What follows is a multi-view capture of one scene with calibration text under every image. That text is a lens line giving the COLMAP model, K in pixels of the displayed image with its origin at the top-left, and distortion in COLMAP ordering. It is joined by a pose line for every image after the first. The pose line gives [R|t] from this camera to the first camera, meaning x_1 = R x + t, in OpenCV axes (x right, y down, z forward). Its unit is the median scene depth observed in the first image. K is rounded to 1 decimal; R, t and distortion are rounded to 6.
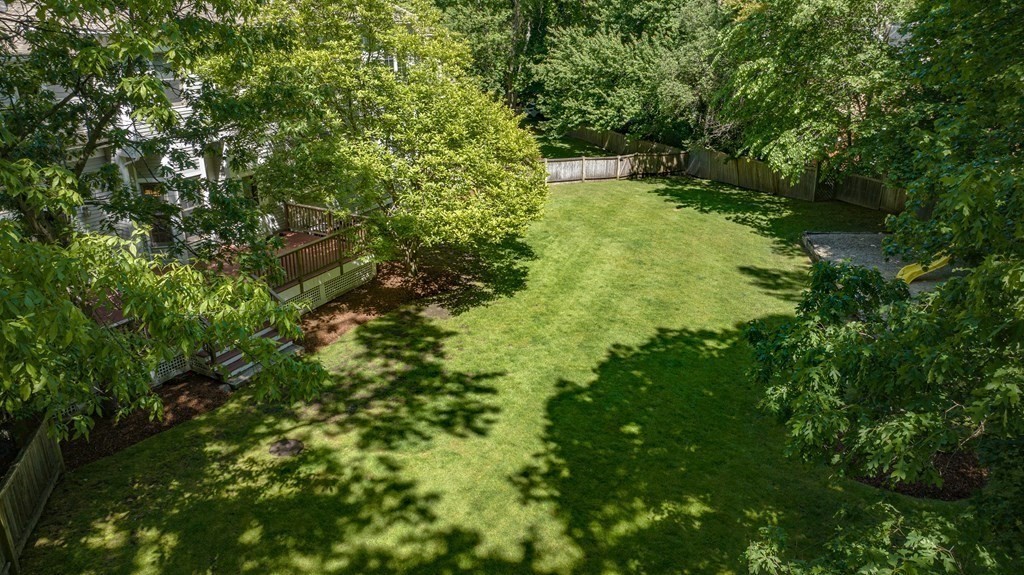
lens RADIAL K [[711.9, 0, 514.2], [0, 711.9, 288.8], [0, 0, 1]] dist [0.001334, -0.000063]
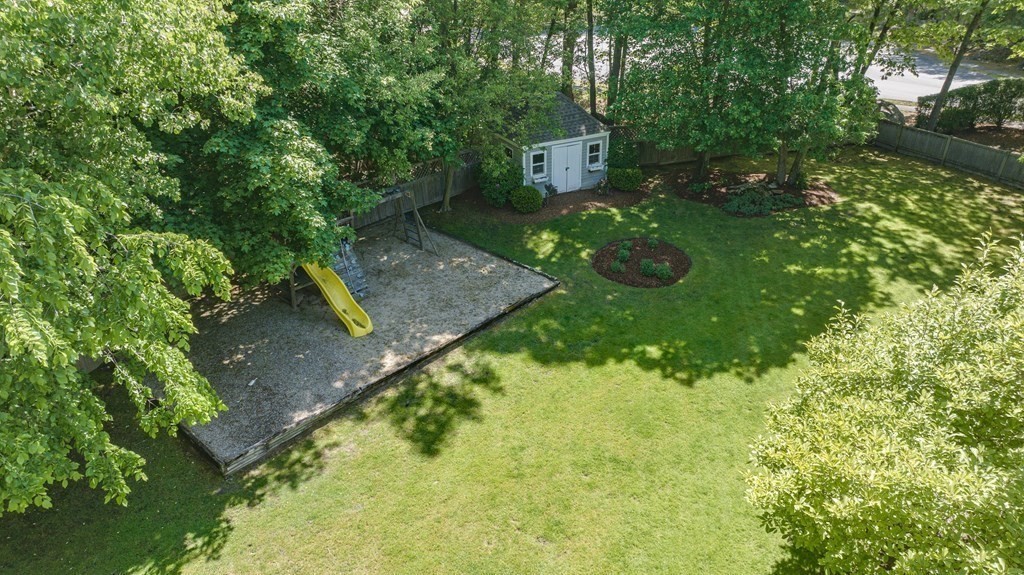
lens RADIAL K [[711.9, 0, 507.0], [0, 711.9, 286.1], [0, 0, 1]] dist [0.001334, -0.000063]
pose [[-0.832021, -0.302940, 0.464725, -0.001614], [0.383388, -0.919479, 0.087020, -0.028954], [0.400943, 0.250573, 0.881169, -0.134623]]
